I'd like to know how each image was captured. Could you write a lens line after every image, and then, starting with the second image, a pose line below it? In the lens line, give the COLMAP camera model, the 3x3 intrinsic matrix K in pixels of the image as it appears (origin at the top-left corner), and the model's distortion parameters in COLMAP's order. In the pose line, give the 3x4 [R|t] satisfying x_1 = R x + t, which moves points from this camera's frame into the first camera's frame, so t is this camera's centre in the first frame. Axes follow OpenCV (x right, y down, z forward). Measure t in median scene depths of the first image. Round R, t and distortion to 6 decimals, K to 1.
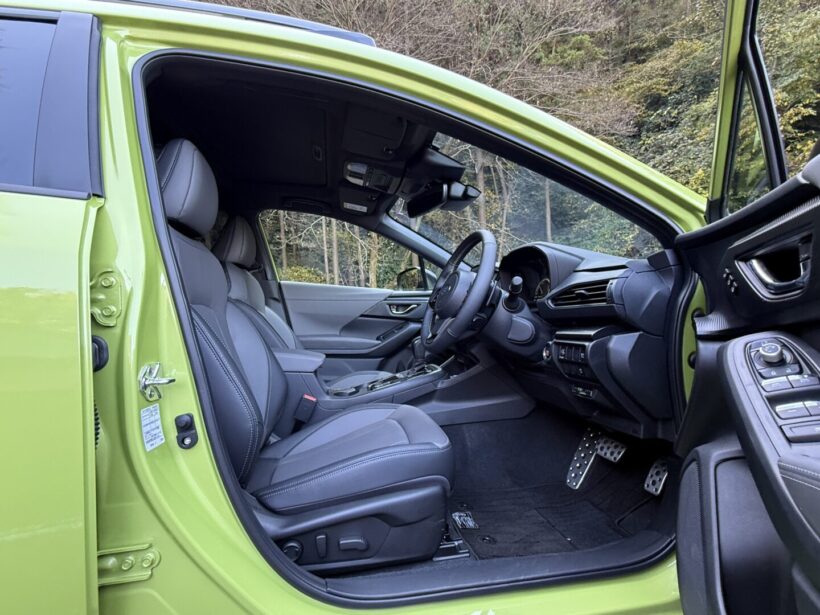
lens RADIAL K [[410.4, 0, 407.3], [0, 410.4, 308.2], [0, 0, 1]] dist [0.002393, 0.000162]
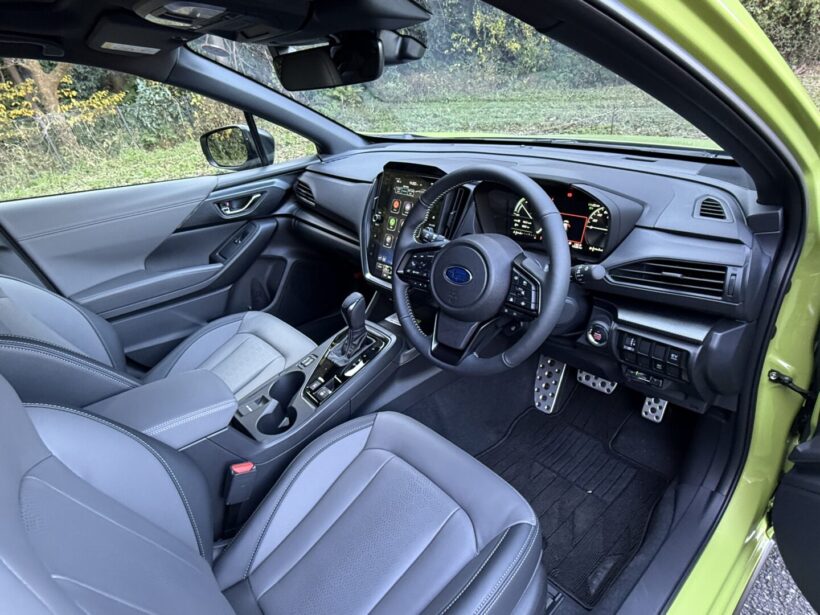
lens RADIAL K [[466.6, 0, 412.4], [0, 466.6, 304.9], [0, 0, 1]] dist [-0.007602, -0.001067]
pose [[0.850629, -0.298559, 0.432773, -0.273093], [0.078738, 0.886184, 0.456593, -0.322379], [-0.519837, -0.354316, 0.777322, 0.467327]]
